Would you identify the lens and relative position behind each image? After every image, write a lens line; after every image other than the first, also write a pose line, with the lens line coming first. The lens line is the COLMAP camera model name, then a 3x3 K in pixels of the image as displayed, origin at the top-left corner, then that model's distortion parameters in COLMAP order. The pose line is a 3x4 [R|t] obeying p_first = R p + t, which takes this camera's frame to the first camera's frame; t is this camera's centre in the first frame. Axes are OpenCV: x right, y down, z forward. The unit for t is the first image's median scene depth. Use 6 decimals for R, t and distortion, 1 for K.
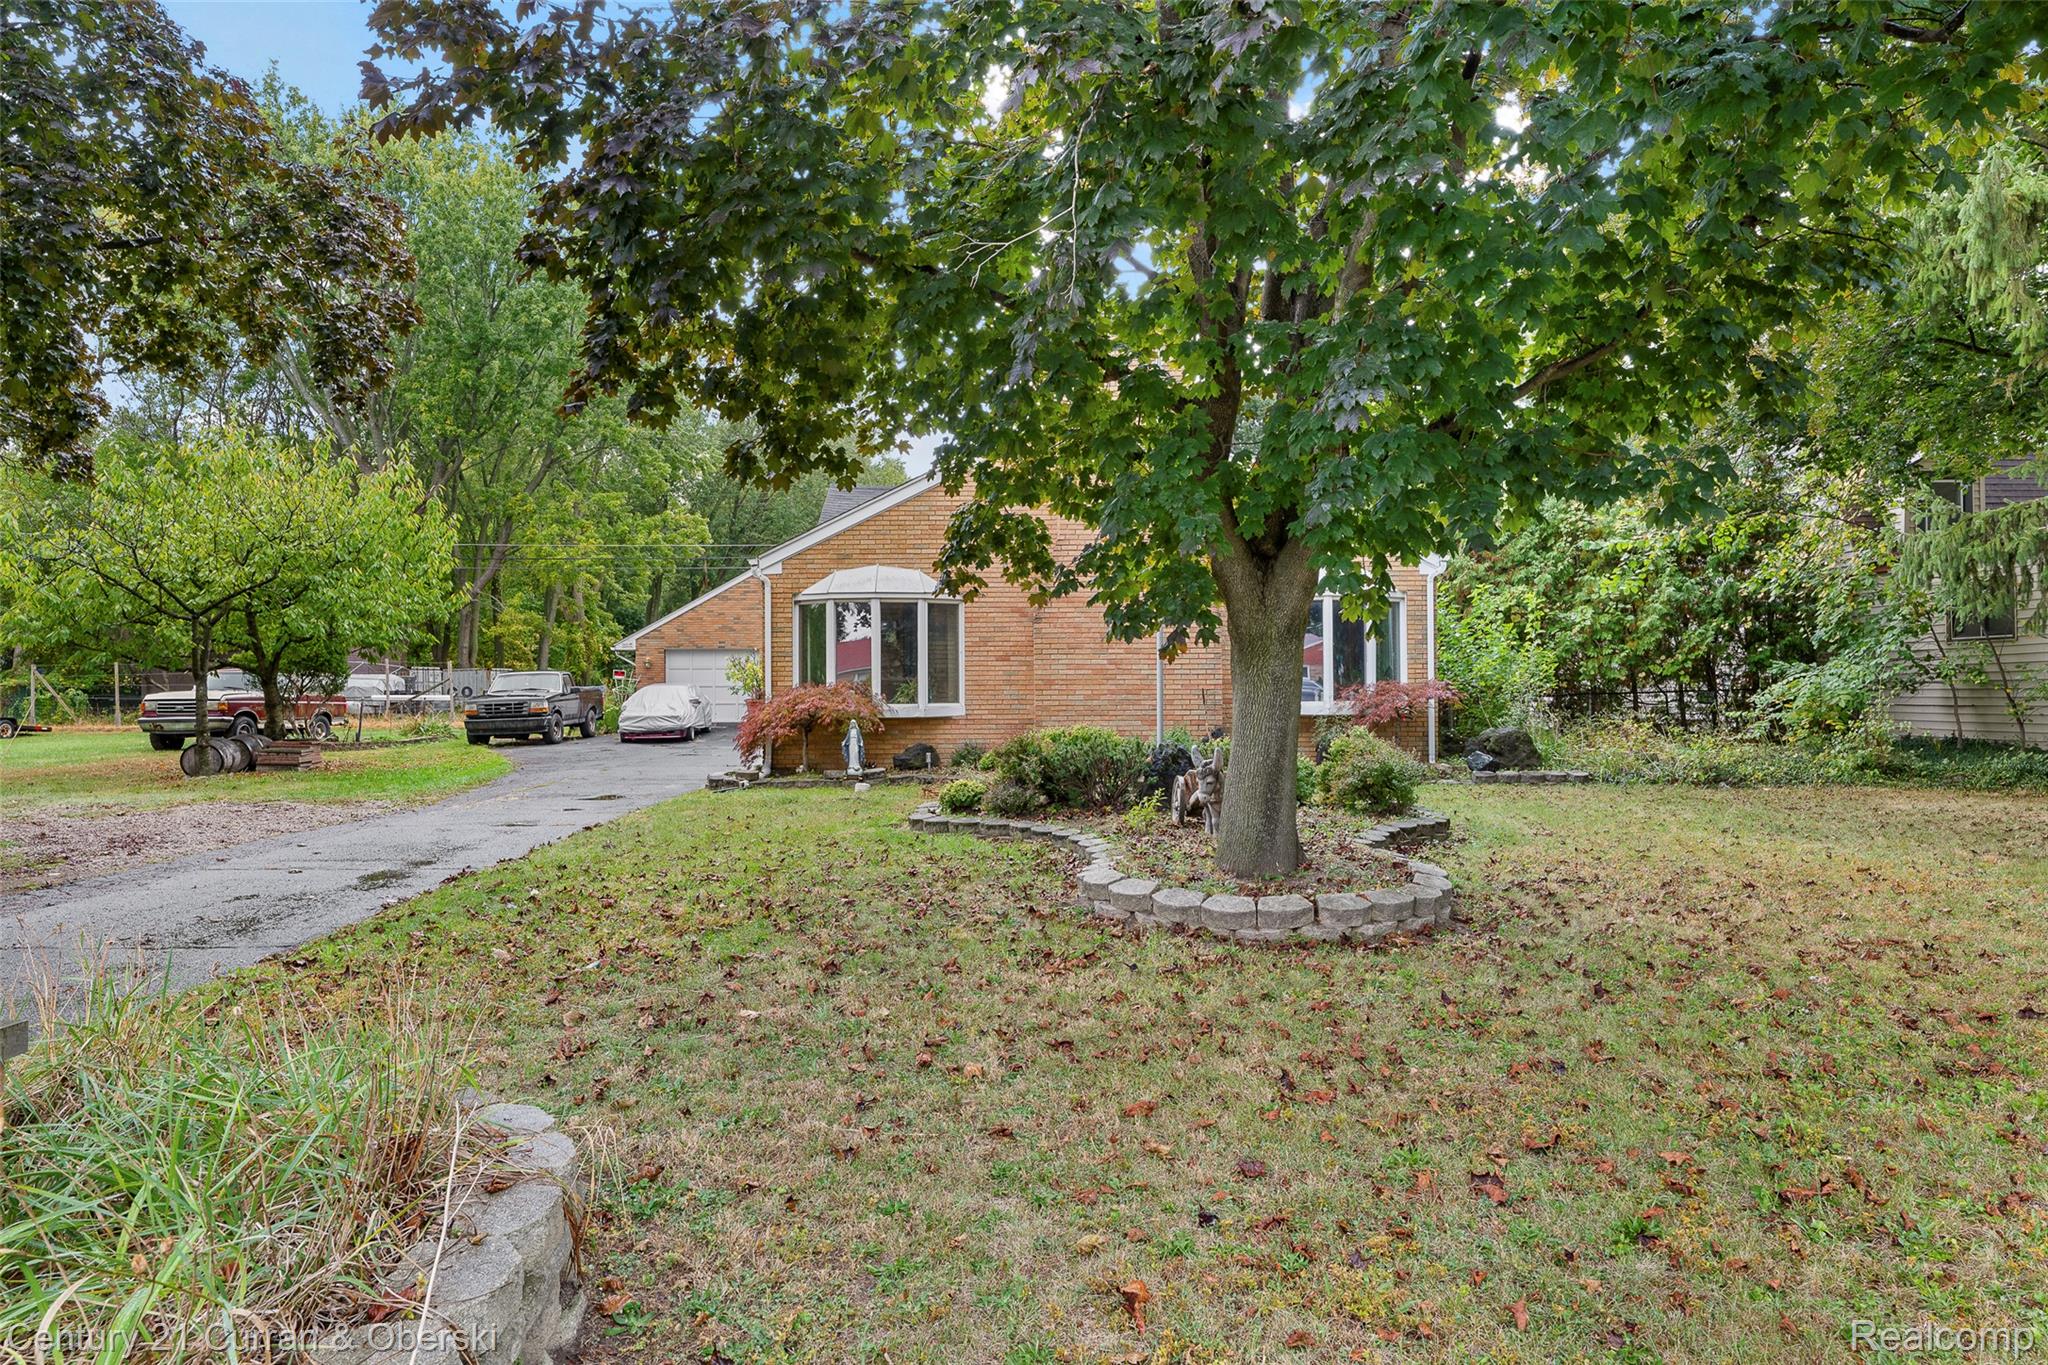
lens RADIAL K [[1195.9, 0, 1012.8], [0, 1195.9, 680.4], [0, 0, 1]] dist [-0.005662, -0.000440]
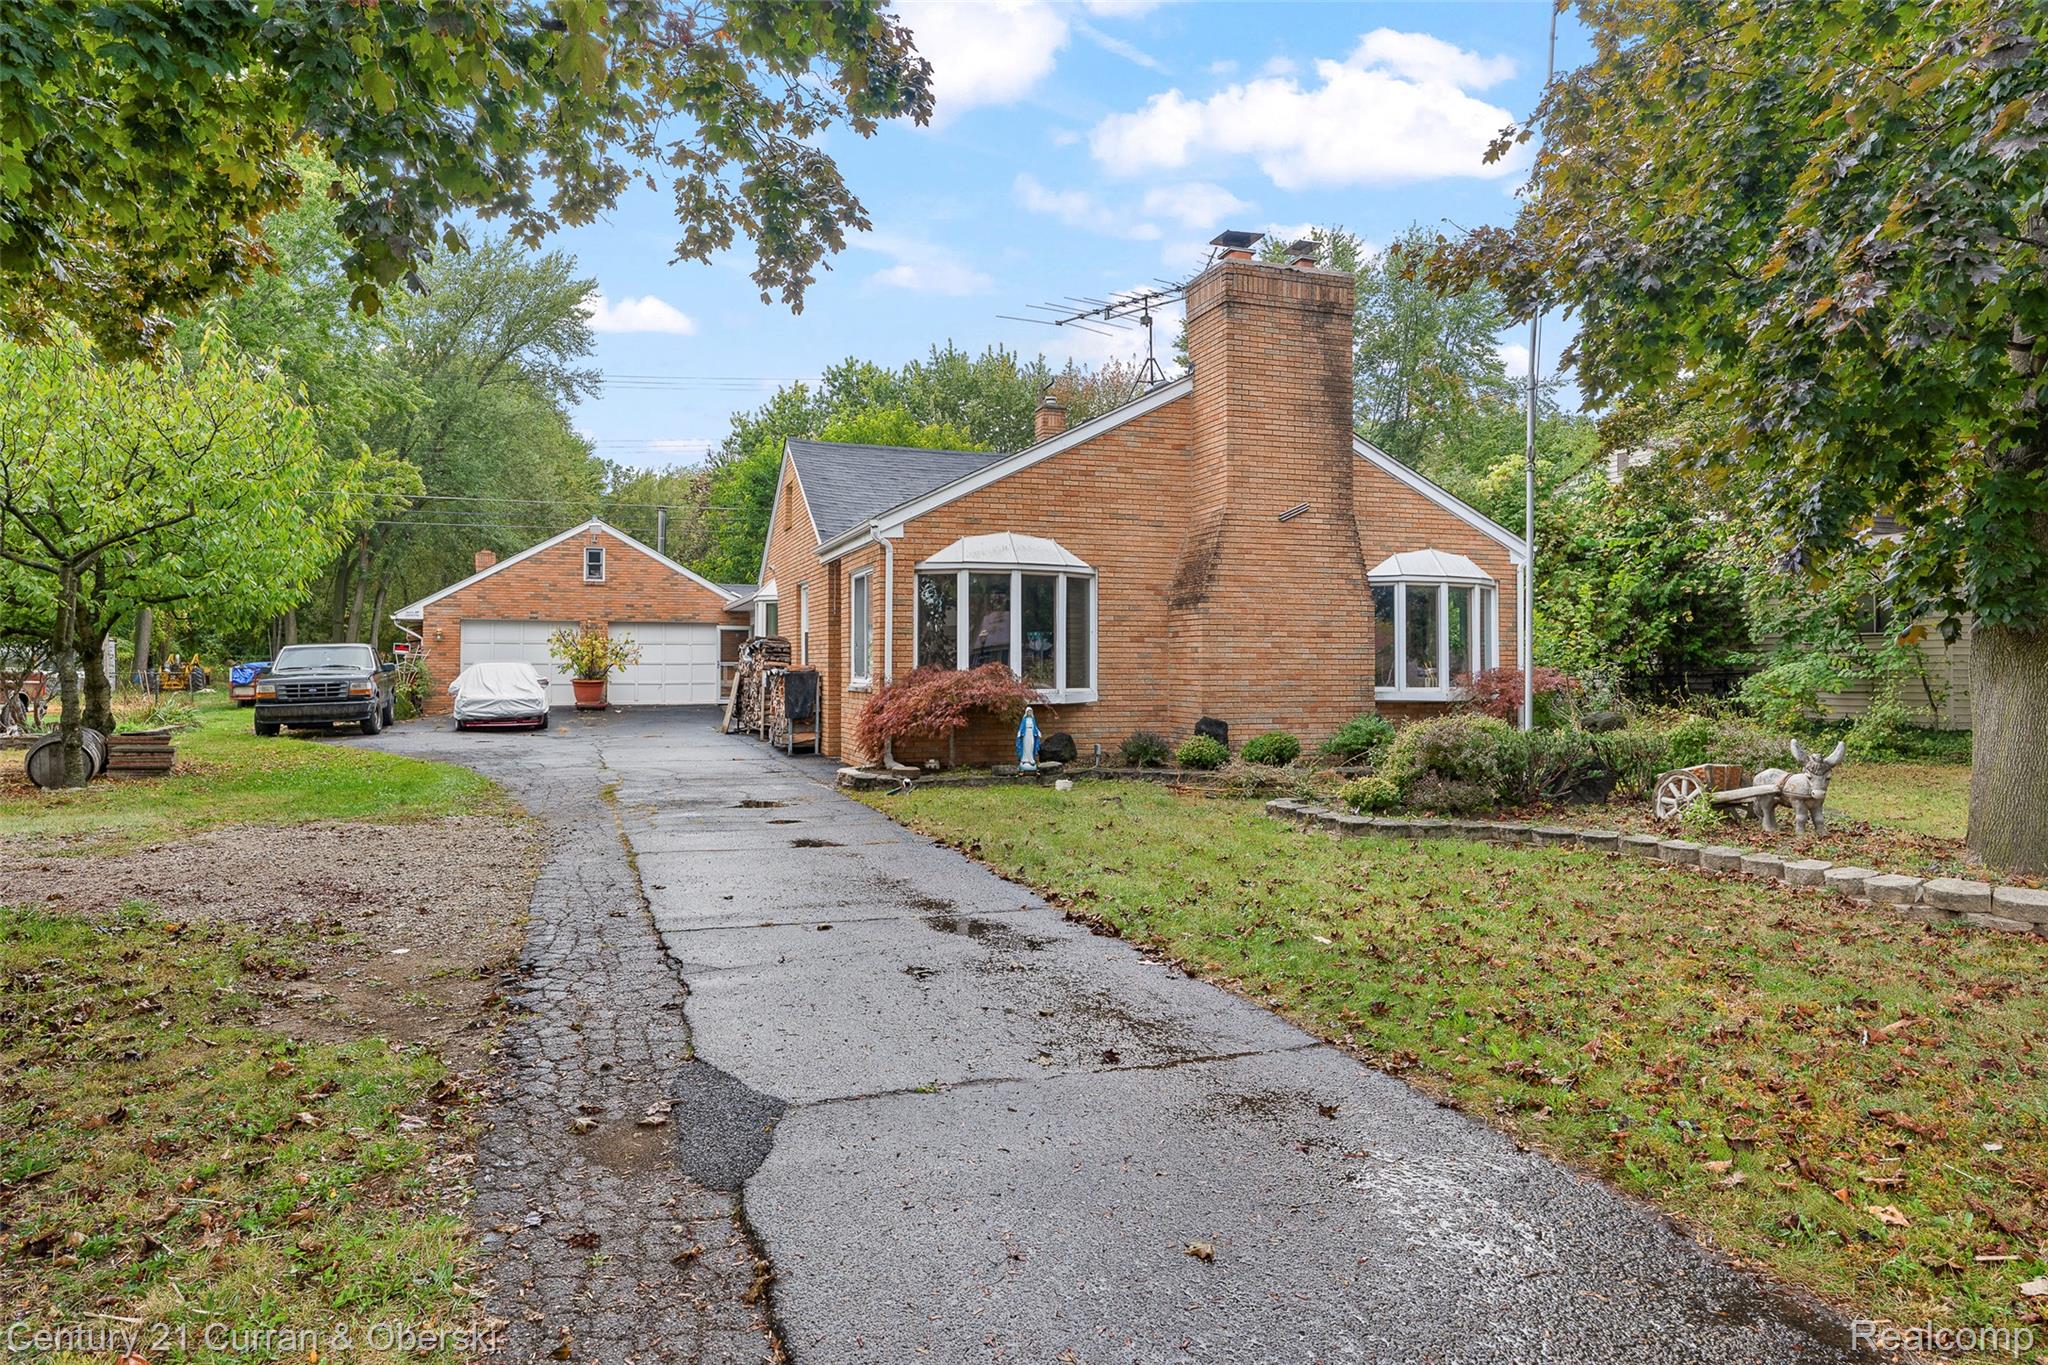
lens RADIAL K [[1209.8, 0, 1010.4], [0, 1209.8, 643.9], [0, 0, 1]] dist [-0.000222, 0.000207]
pose [[0.949865, 0.013496, 0.312370, -0.391906], [-0.009631, 0.999857, -0.013913, -0.001016], [-0.312513, 0.010206, 0.949859, 0.145474]]
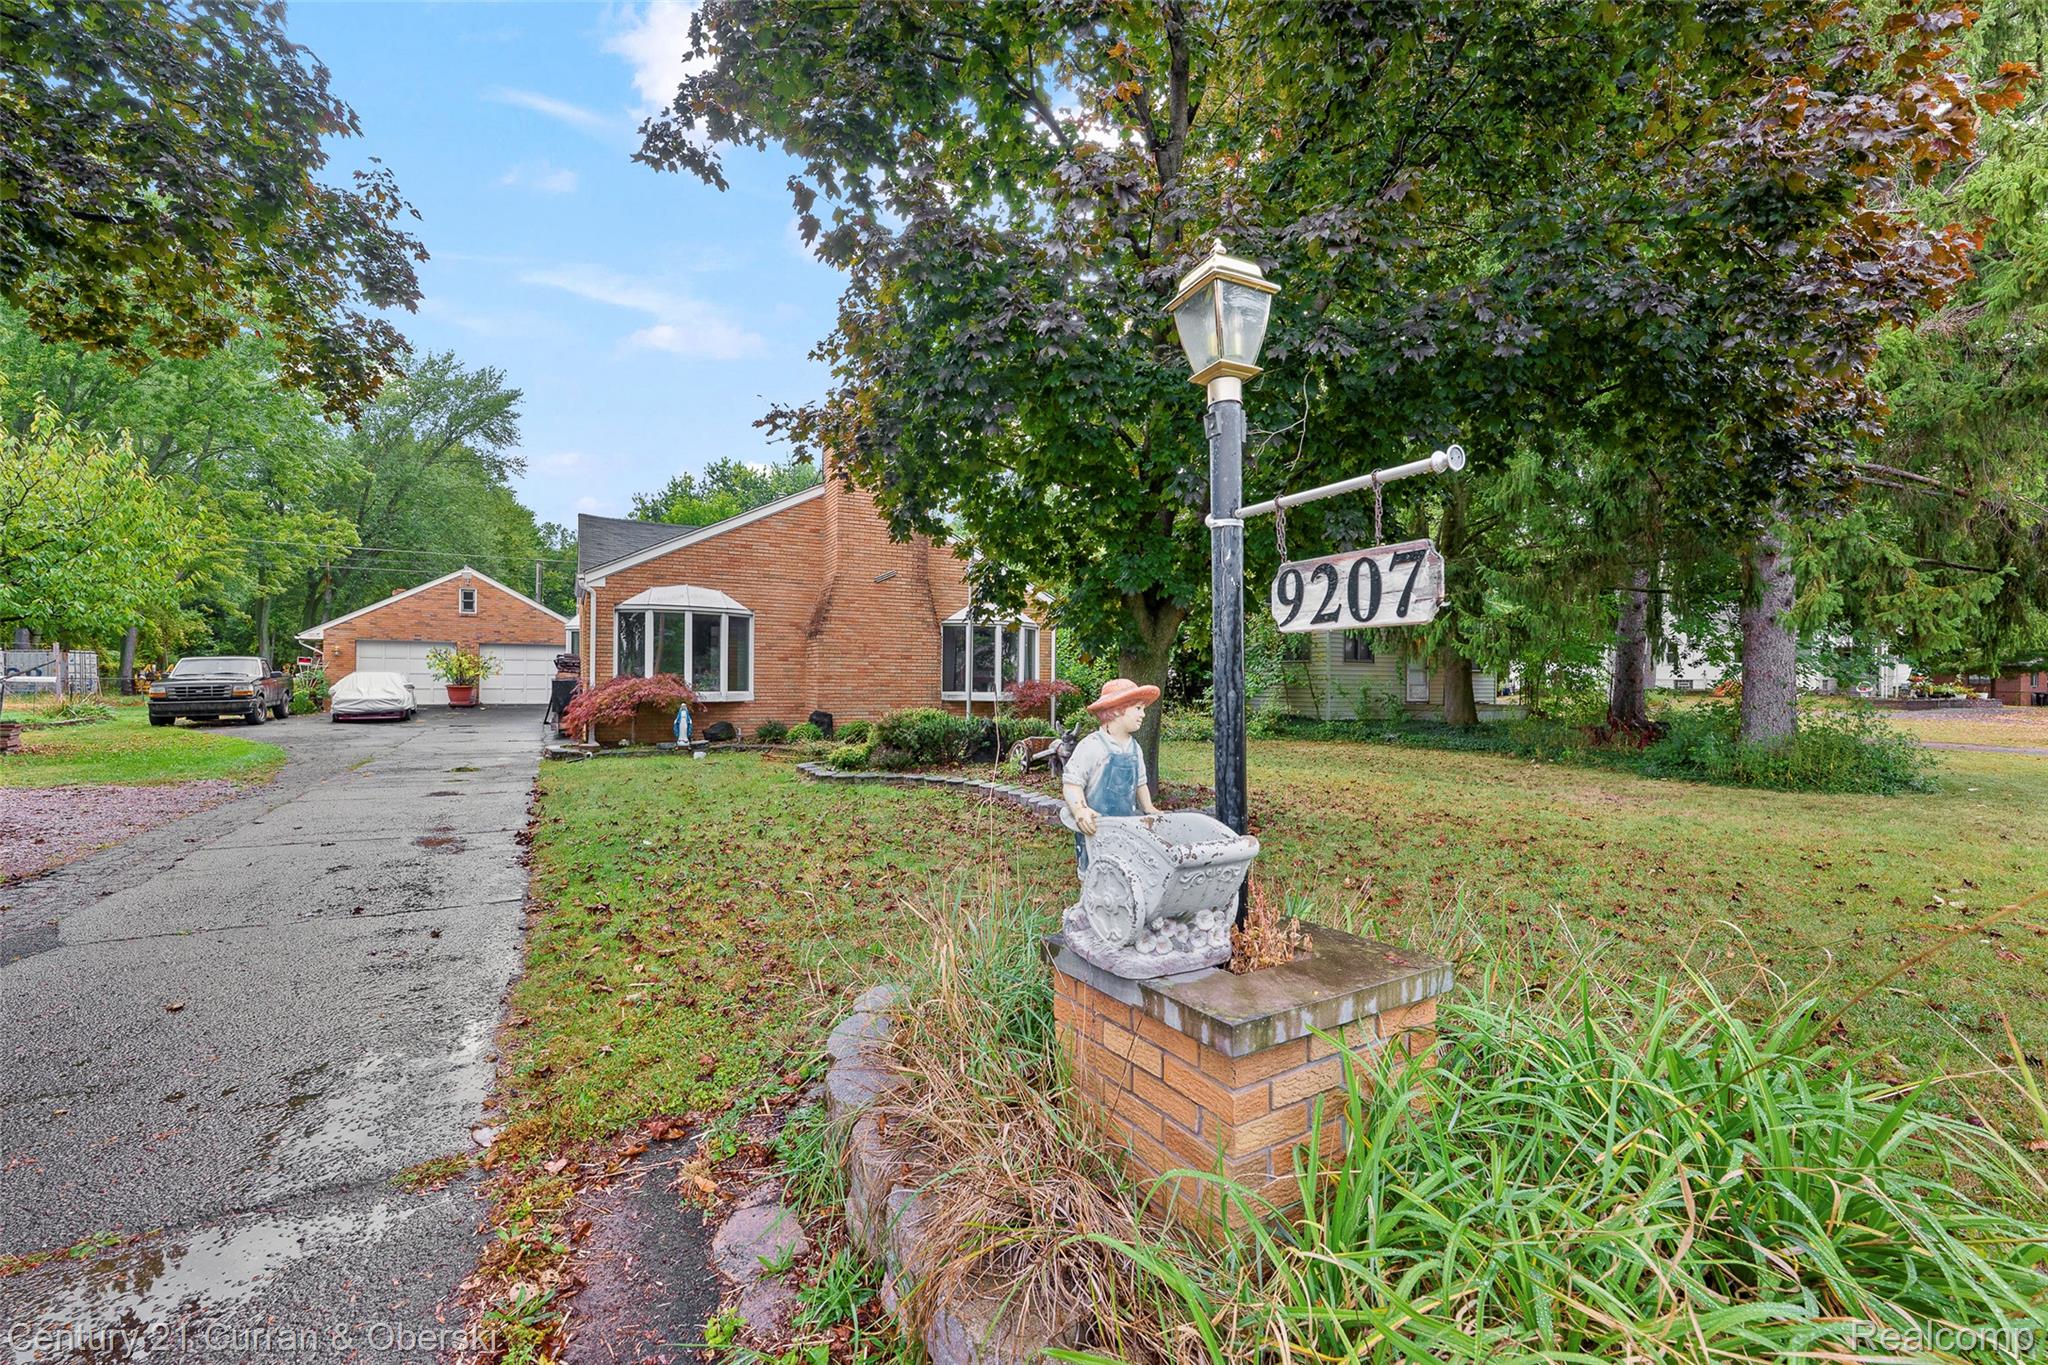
lens RADIAL K [[835.9, 0, 1024.0], [0, 835.9, 682.5], [0, 0, 1]] dist [-0.007799, 0.000159]
pose [[0.881544, 0.013451, 0.471910, -0.217476], [-0.017563, 0.999836, 0.004310, -0.000350], [-0.471775, -0.012088, 0.881636, 0.020375]]
